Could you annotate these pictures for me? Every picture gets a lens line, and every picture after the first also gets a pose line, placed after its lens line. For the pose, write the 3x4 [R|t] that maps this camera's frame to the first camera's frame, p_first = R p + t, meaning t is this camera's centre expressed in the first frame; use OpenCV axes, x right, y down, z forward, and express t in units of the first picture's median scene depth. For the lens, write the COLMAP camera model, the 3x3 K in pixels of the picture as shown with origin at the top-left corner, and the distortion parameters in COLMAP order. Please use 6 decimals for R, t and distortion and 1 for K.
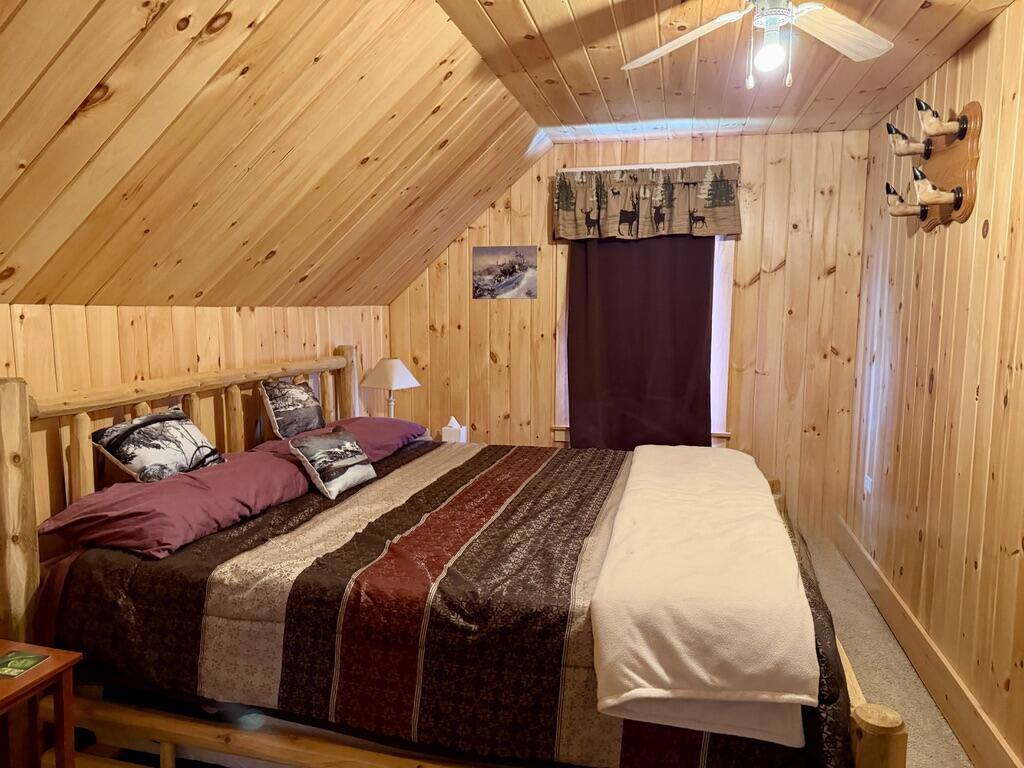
lens RADIAL K [[723.5, 0, 508.2], [0, 723.5, 385.1], [0, 0, 1]] dist [0.071858, -0.090083]
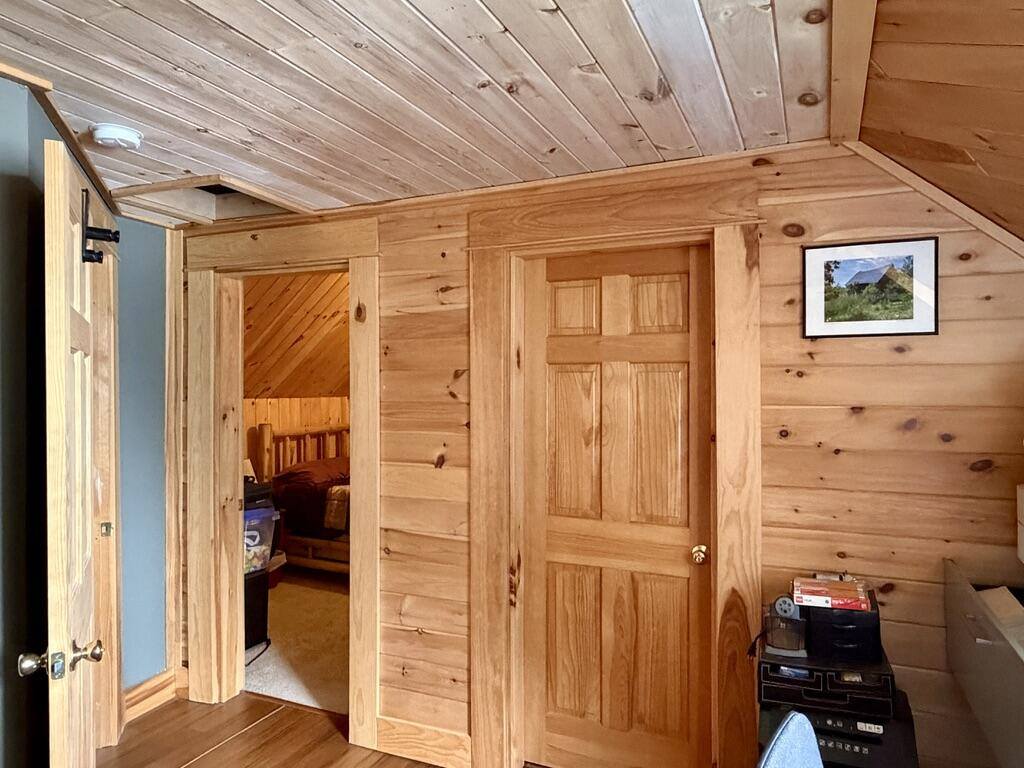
lens RADIAL K [[690.9, 0, 513.4], [0, 690.9, 383.2], [0, 0, 1]] dist [0.001833, 0.000144]
pose [[0.985712, -0.009228, -0.168187, 0.705580], [-0.009159, 0.994084, -0.108226, 0.110703], [0.168191, 0.108221, 0.979796, -1.446106]]
